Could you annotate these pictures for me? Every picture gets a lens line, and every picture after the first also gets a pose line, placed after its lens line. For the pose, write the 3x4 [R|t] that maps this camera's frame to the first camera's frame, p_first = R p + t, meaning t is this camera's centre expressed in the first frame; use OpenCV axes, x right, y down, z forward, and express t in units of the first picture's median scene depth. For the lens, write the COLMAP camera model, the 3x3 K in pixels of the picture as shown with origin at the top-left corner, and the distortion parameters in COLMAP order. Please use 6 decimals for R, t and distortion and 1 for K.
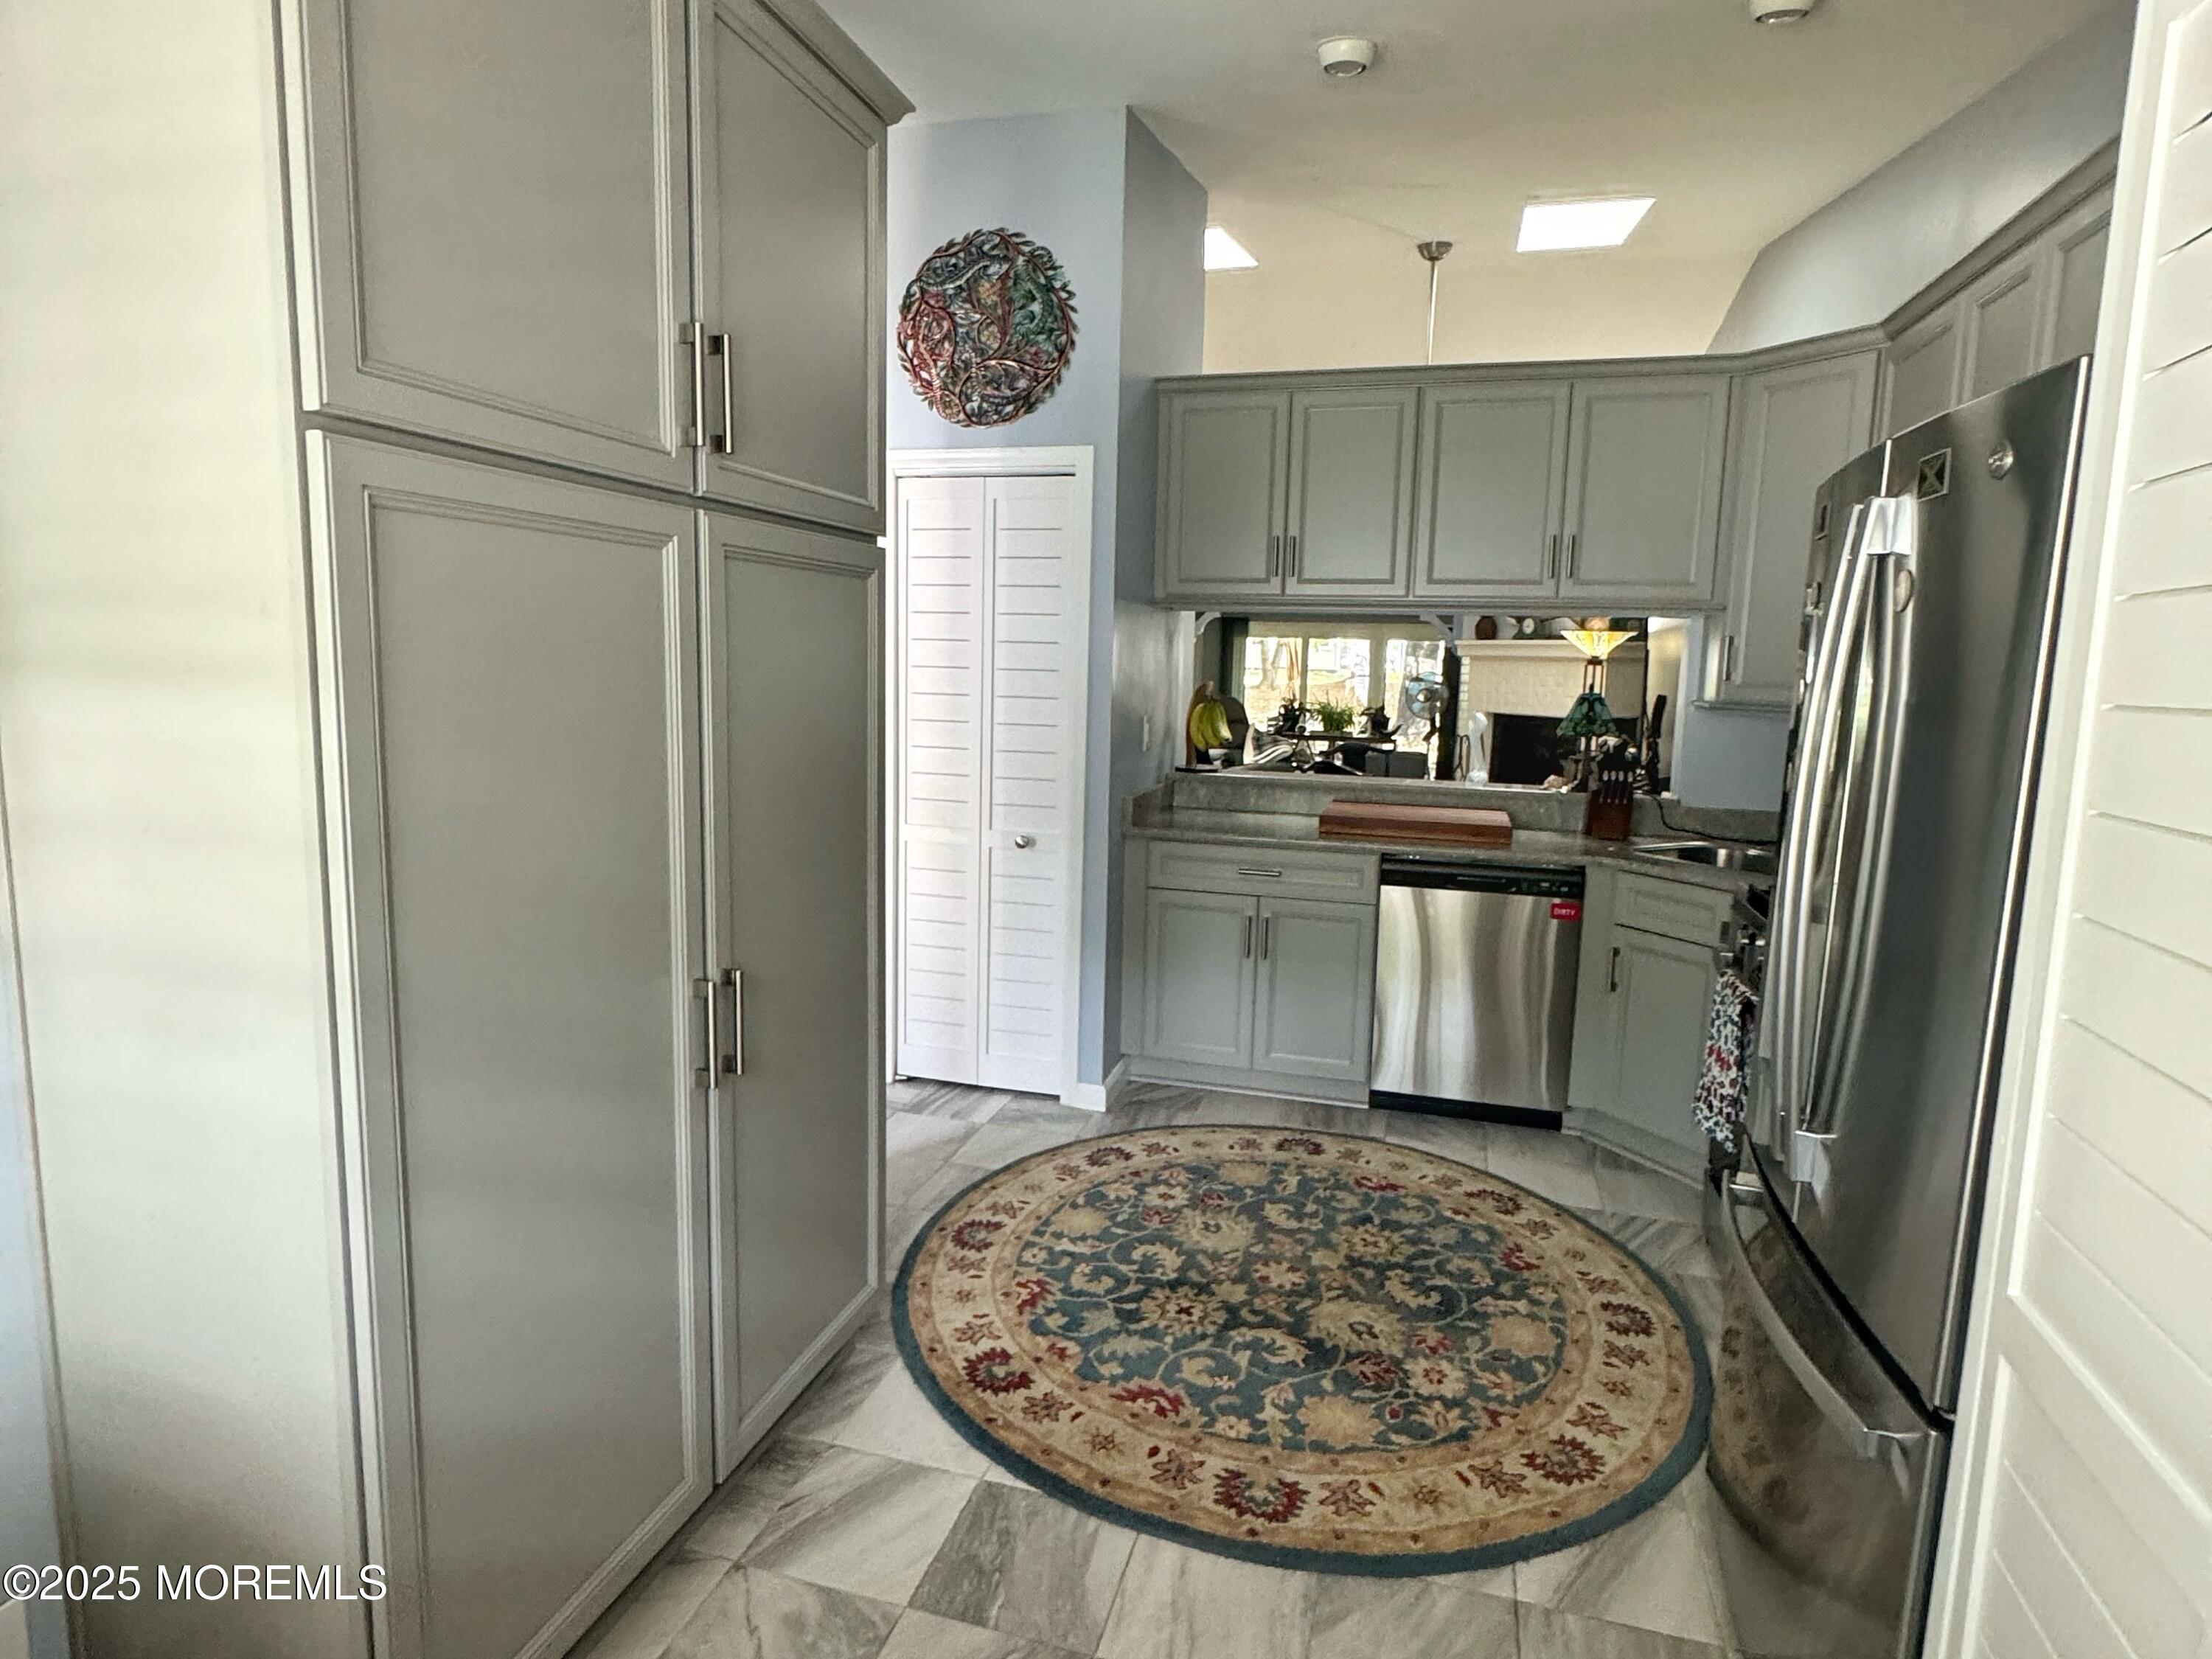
lens RADIAL K [[1193.4, 0, 1097.4], [0, 1193.4, 816.5], [0, 0, 1]] dist [-0.000491, -0.001984]
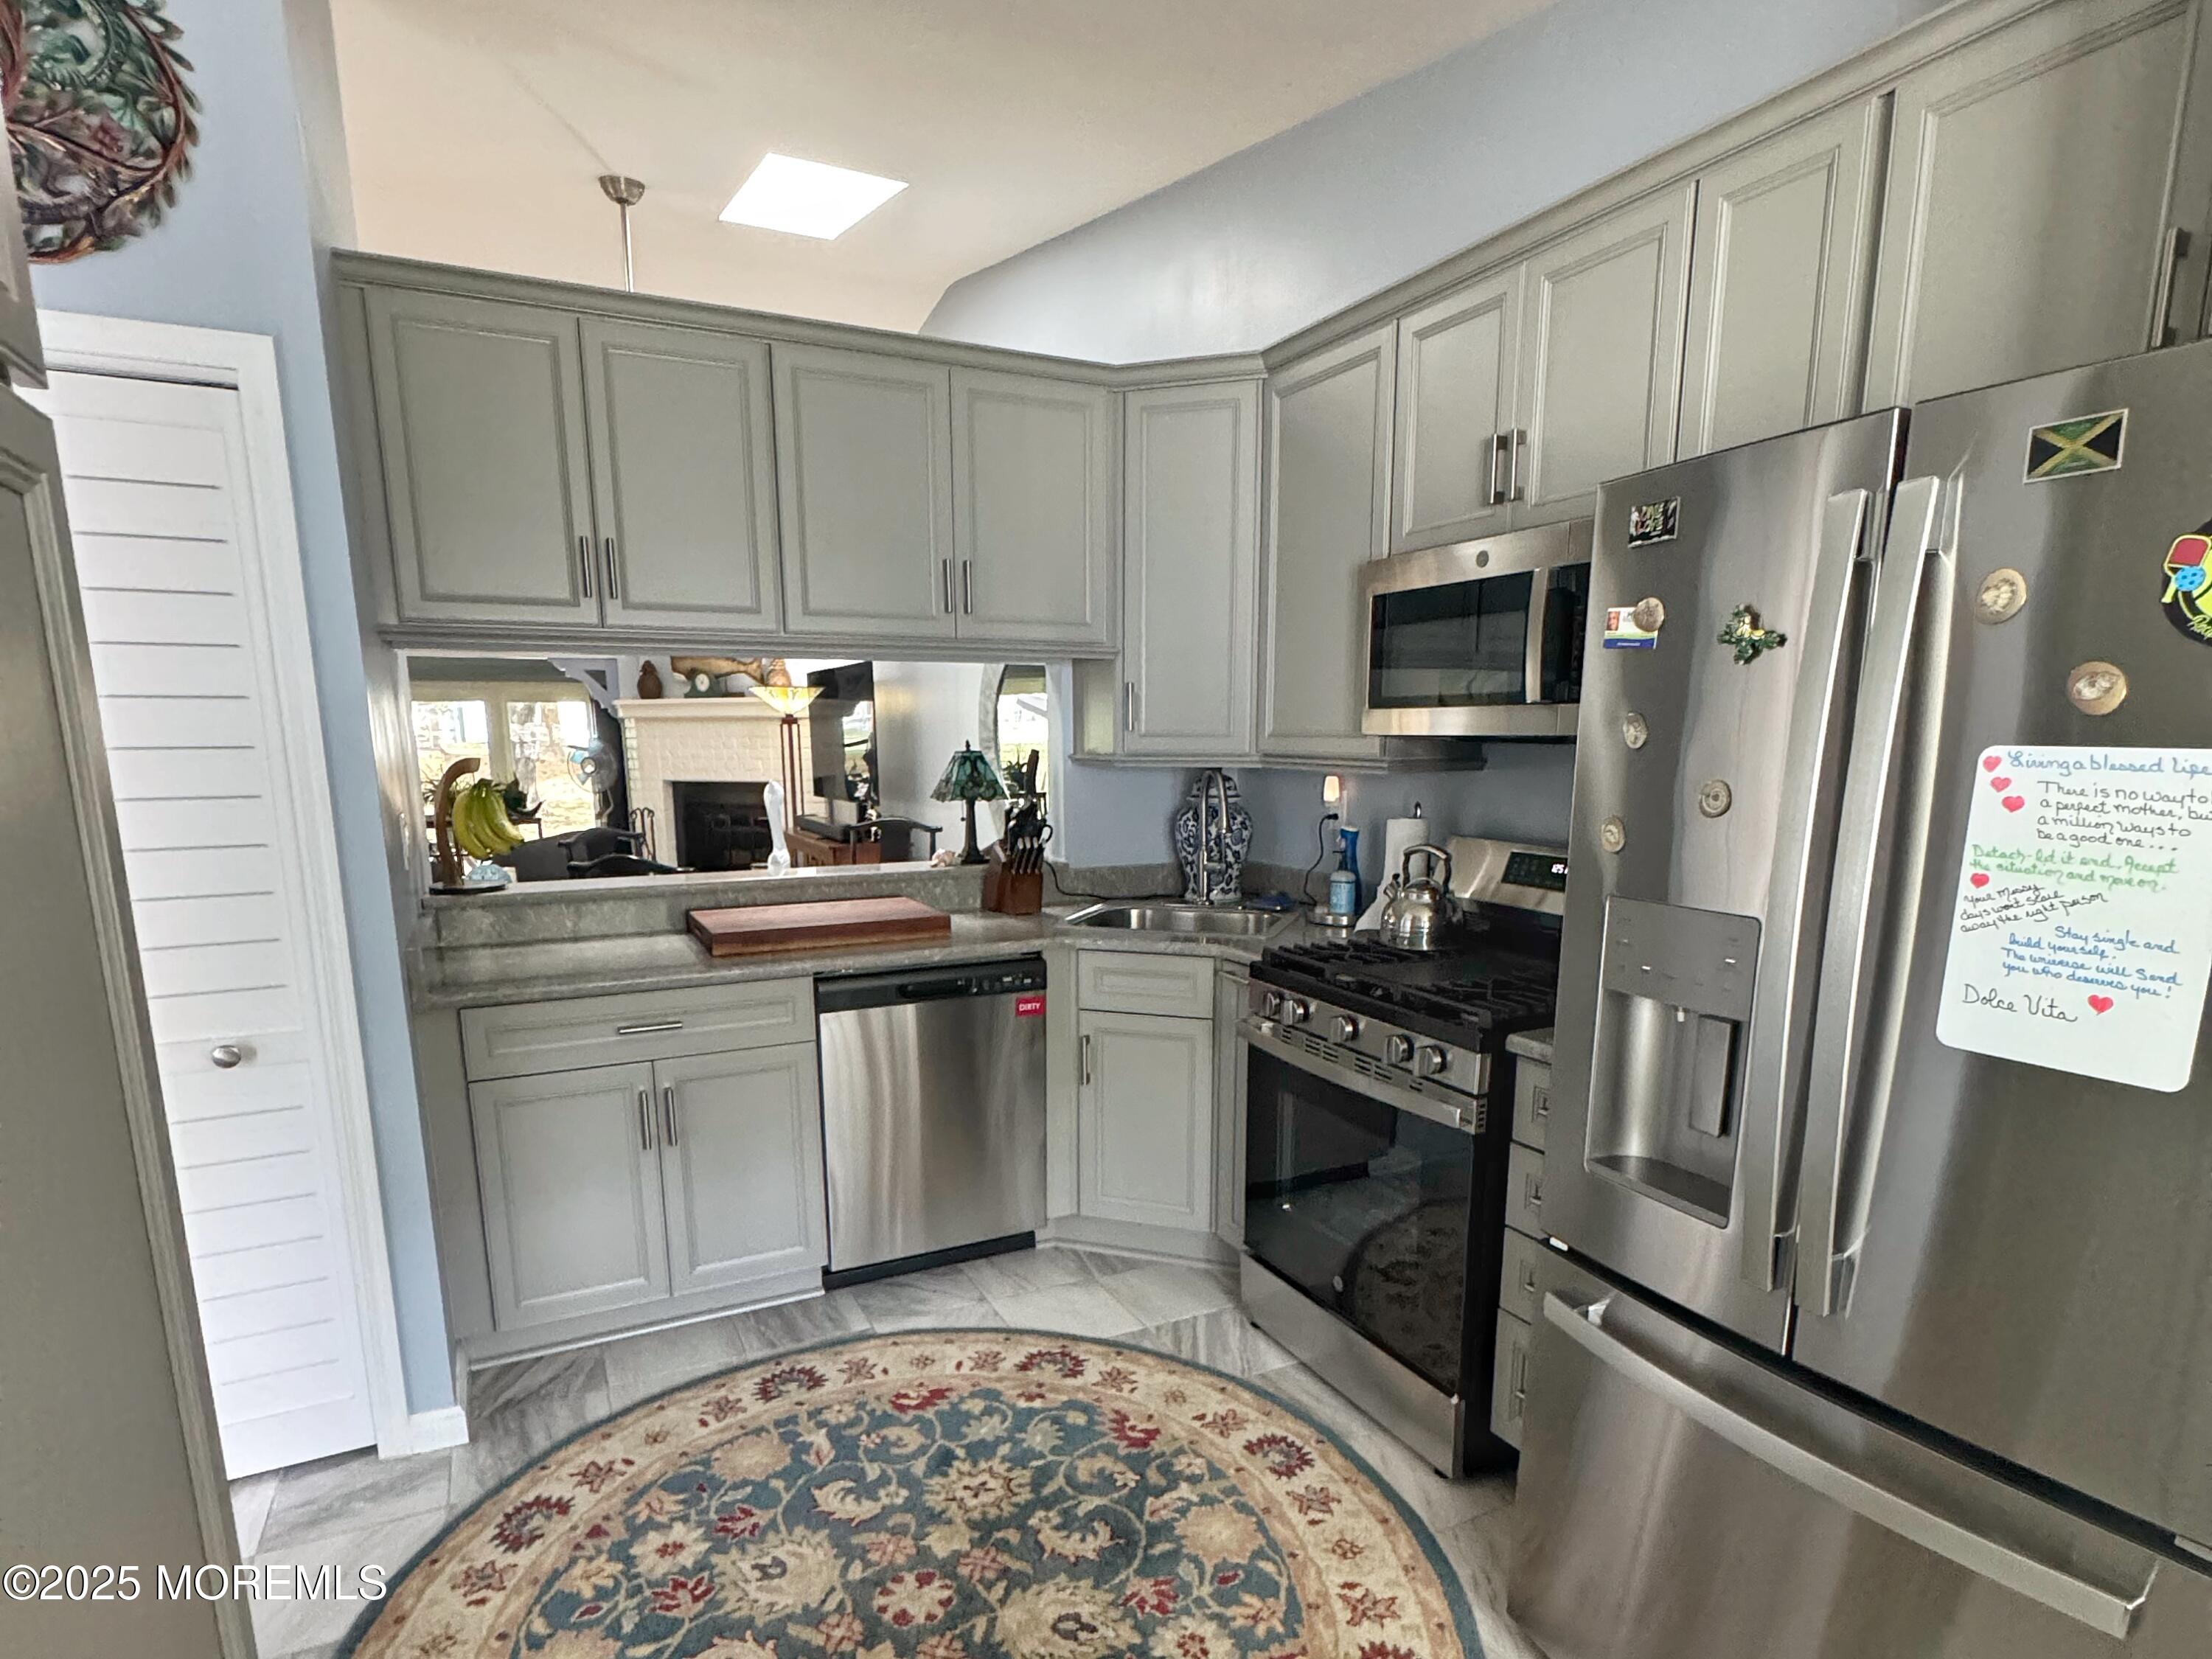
lens RADIAL K [[1193.4, 0, 1119.5], [0, 1193.4, 970.5], [0, 0, 1]] dist [-0.000491, -0.001984]
pose [[0.727955, -0.161714, 0.666281, -0.133402], [0.111995, 0.986780, 0.117141, -0.039992], [-0.676416, -0.010653, 0.736442, 0.319772]]
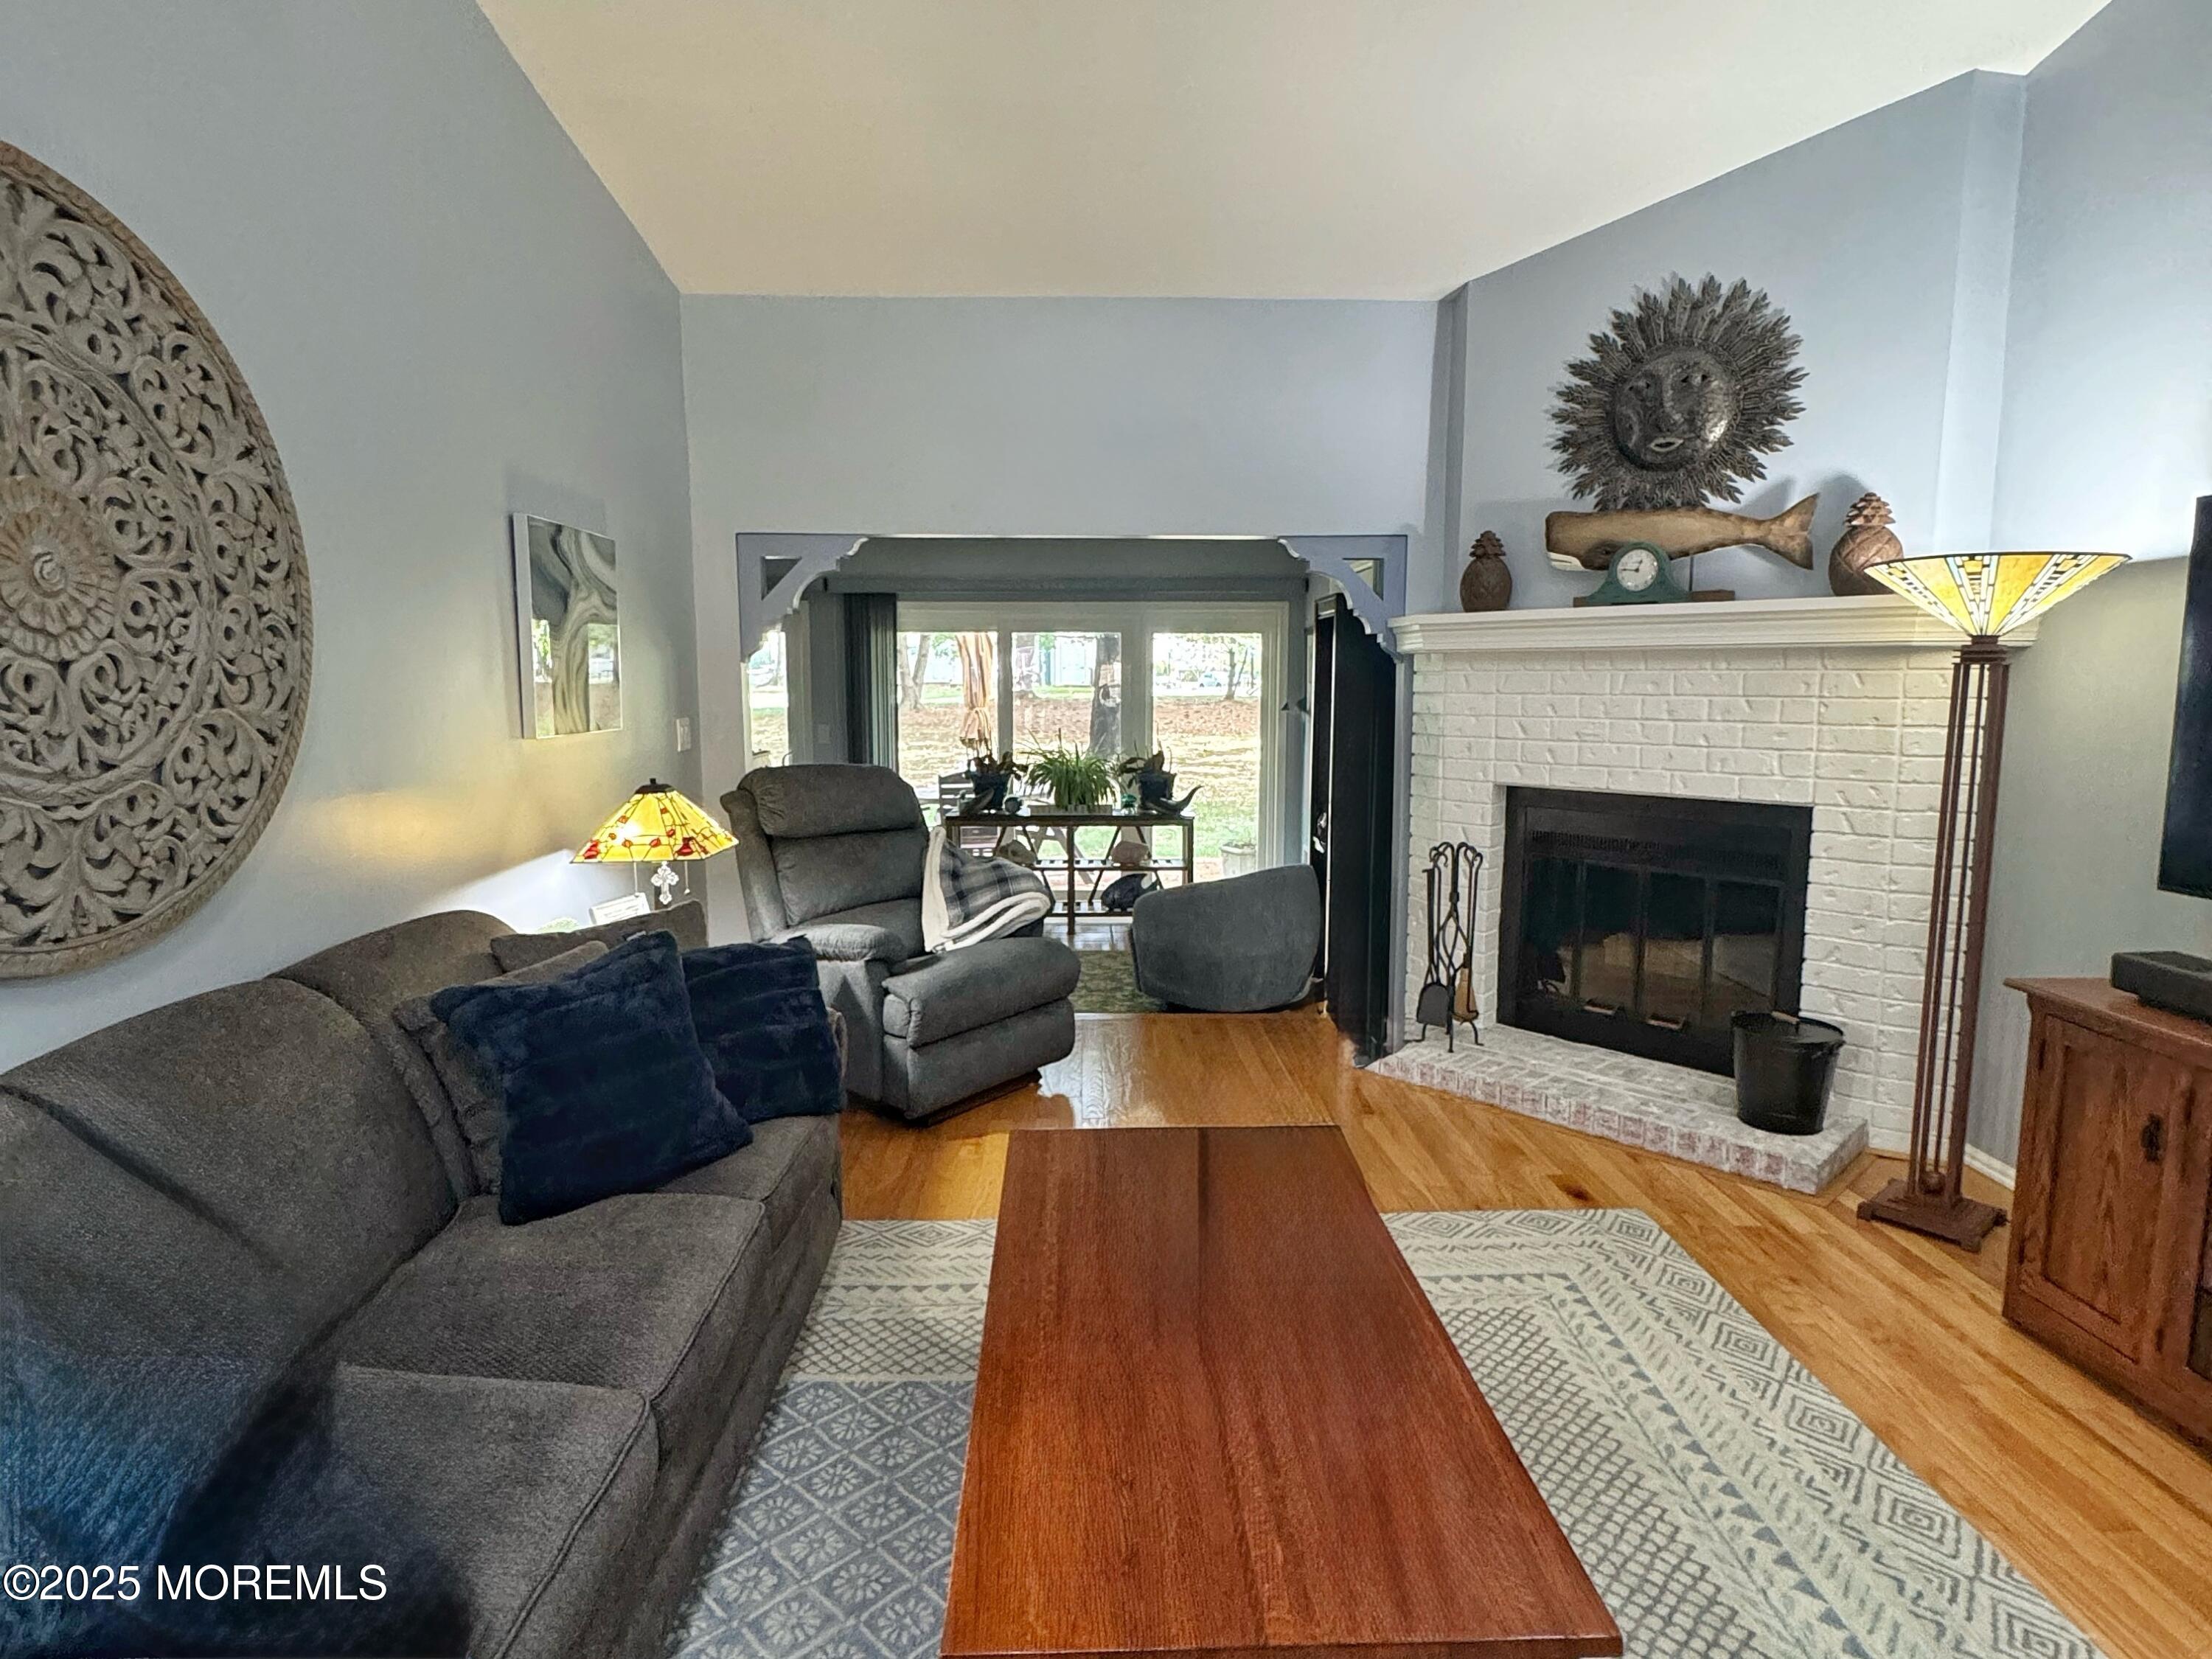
lens RADIAL K [[1193.4, 0, 1099.7], [0, 1193.4, 839.9], [0, 0, 1]] dist [-0.000491, -0.001984]
pose [[0.952697, -0.068484, 0.296106, 0.198113], [0.066038, 0.997650, 0.018265, -0.249972], [-0.296661, 0.002153, 0.954980, 1.885879]]
